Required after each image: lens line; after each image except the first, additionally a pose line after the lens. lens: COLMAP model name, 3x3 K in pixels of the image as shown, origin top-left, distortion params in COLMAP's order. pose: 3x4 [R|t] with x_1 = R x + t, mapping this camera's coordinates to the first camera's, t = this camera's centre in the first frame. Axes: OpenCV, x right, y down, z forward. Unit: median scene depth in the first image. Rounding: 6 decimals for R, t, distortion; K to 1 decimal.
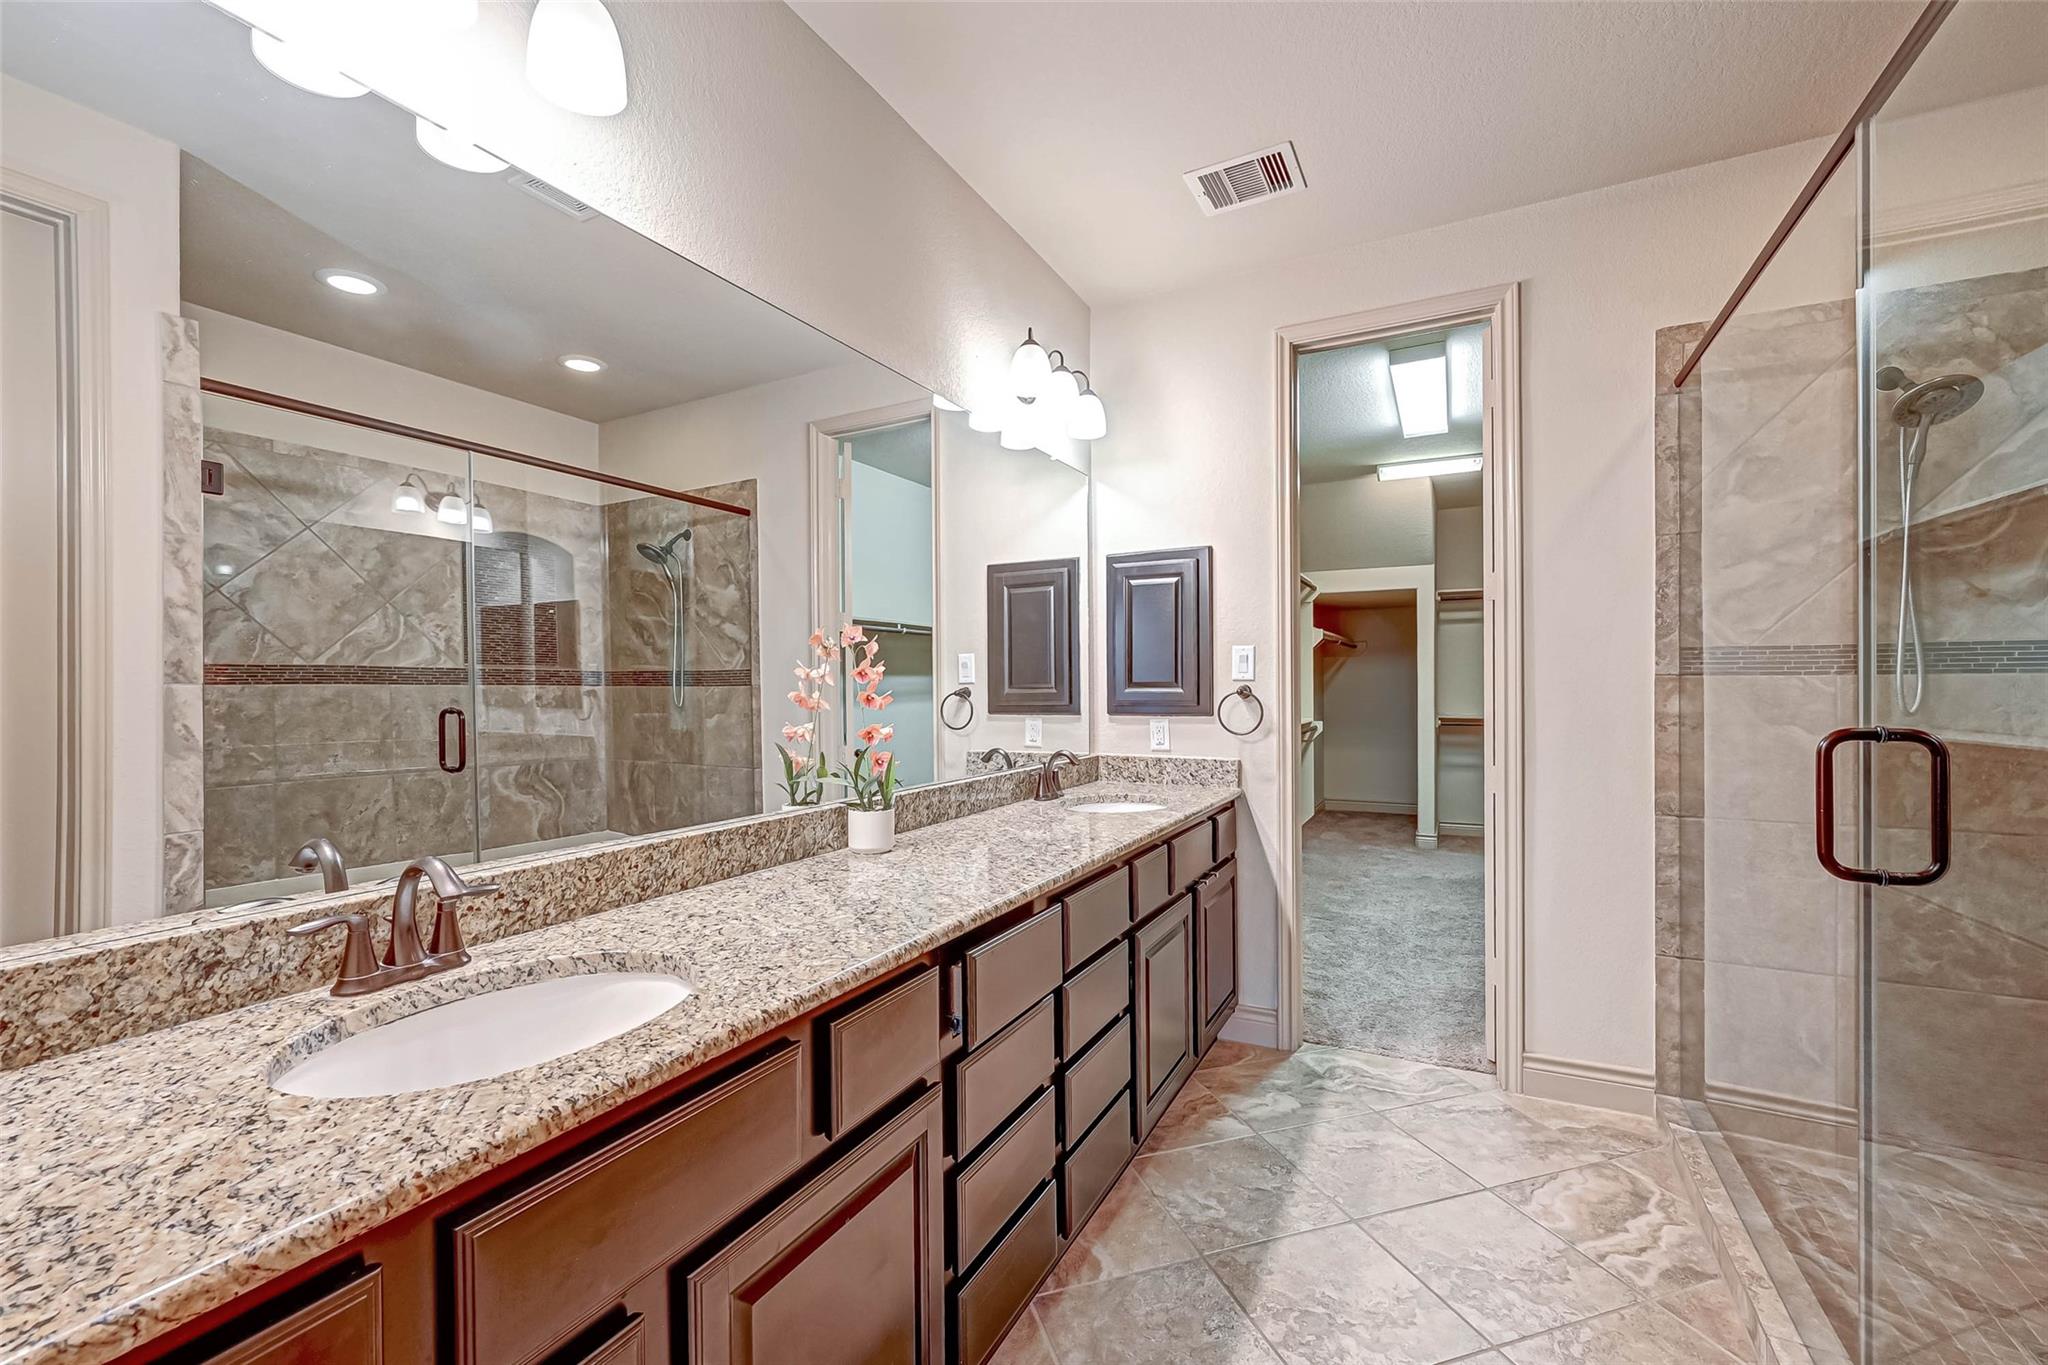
lens RADIAL K [[839.1, 0, 1017.5], [0, 839.1, 684.1], [0, 0, 1]] dist [-0.002294, 0.000314]
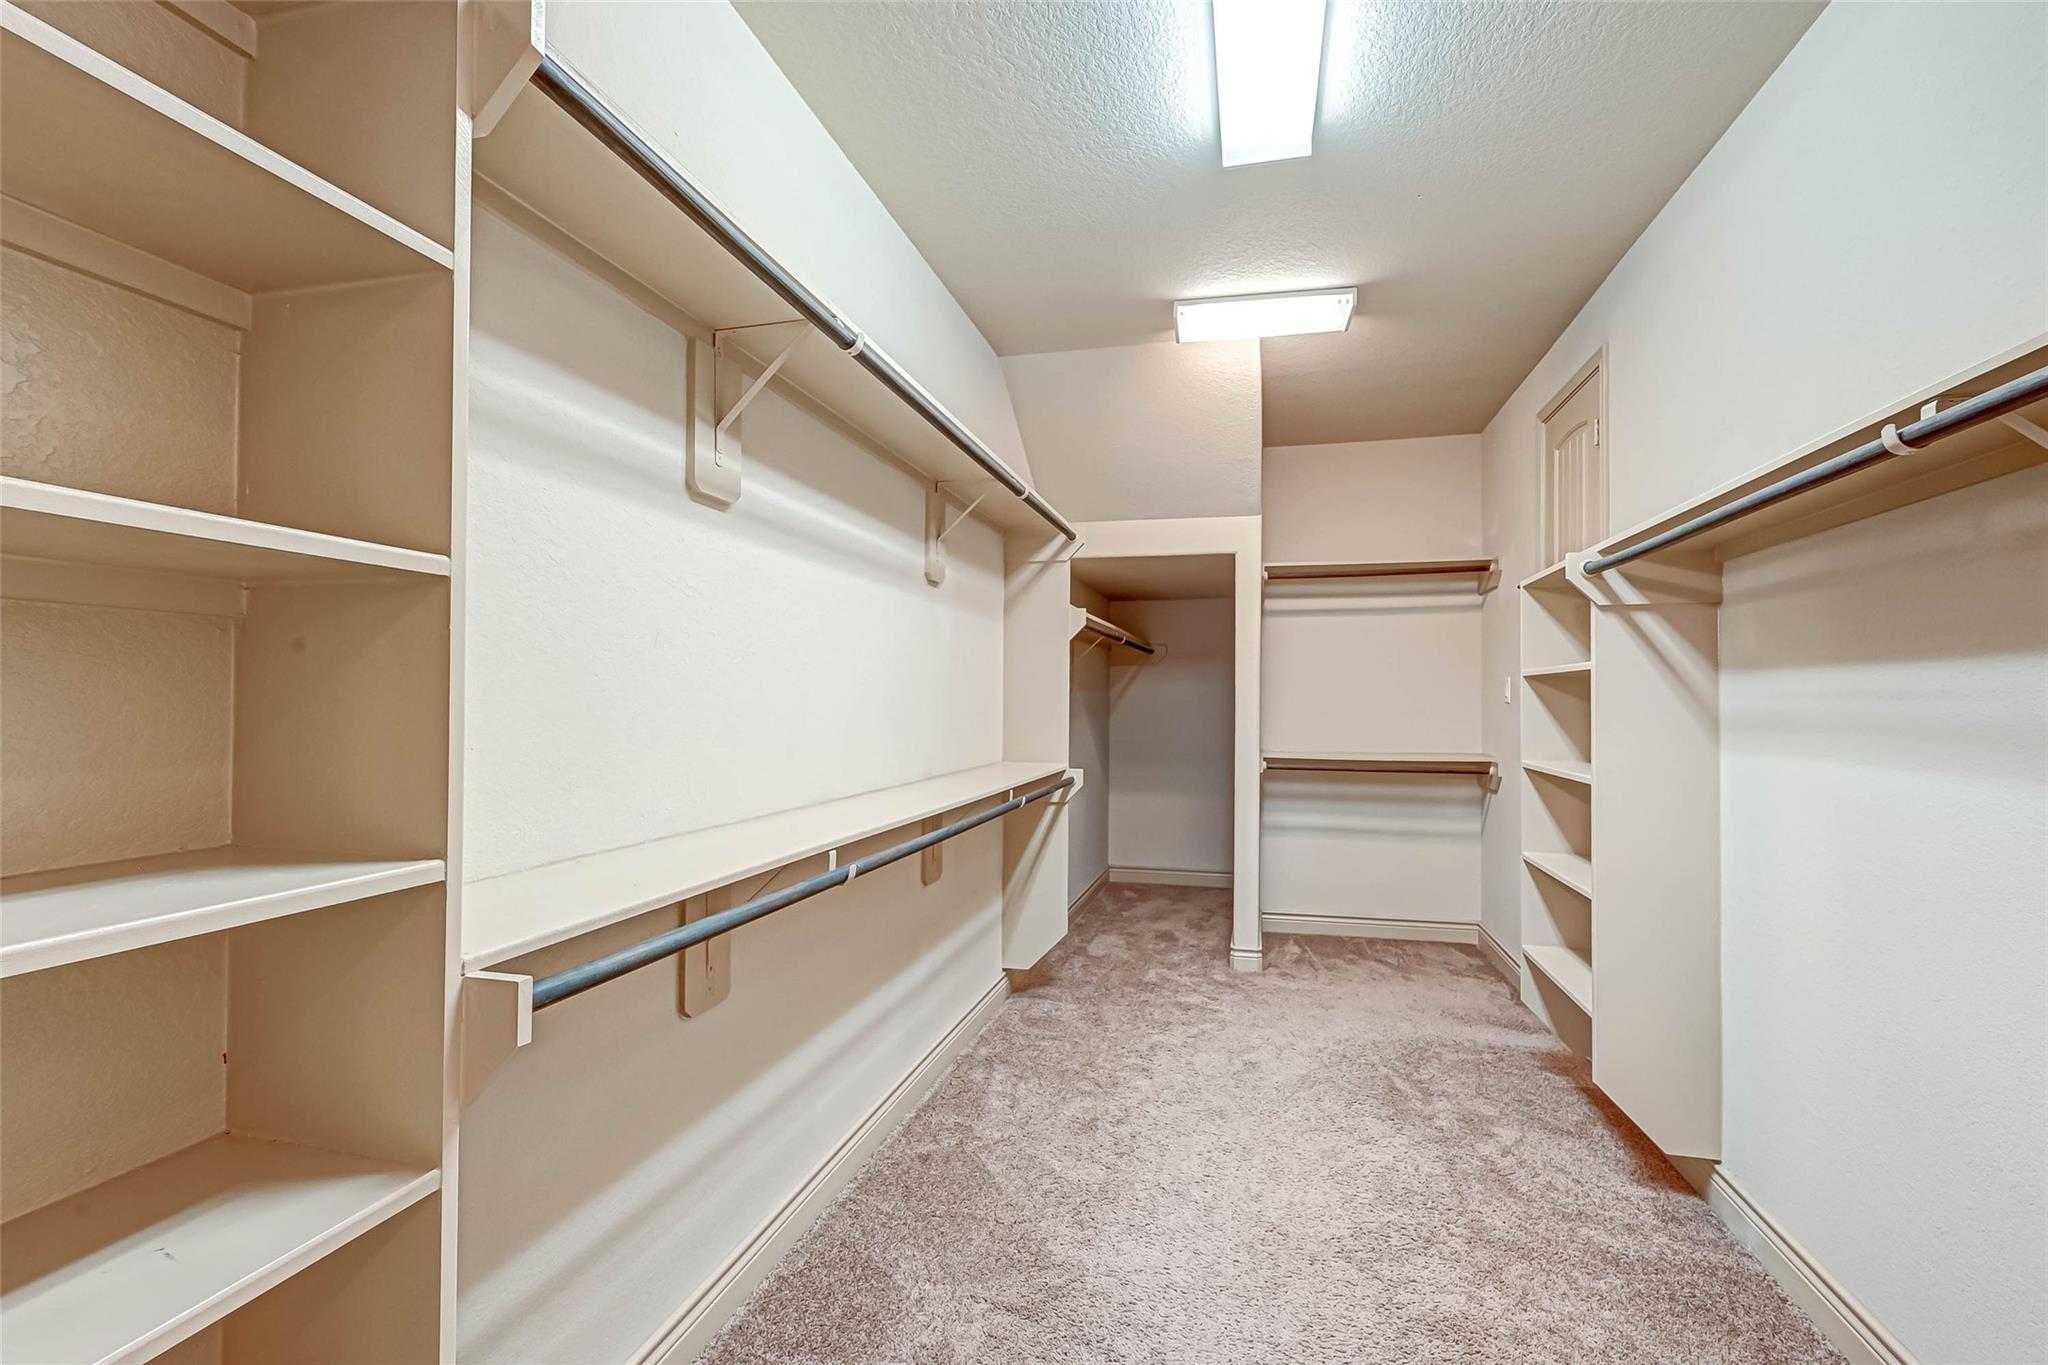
lens RADIAL K [[839.1, 0, 1031.0], [0, 839.1, 688.4], [0, 0, 1]] dist [-0.002294, 0.000314]
pose [[0.976153, 0.013698, 0.216649, 0.193383], [-0.010985, 0.999845, -0.013724, -0.002899], [-0.216803, 0.011017, 0.976153, 0.424346]]
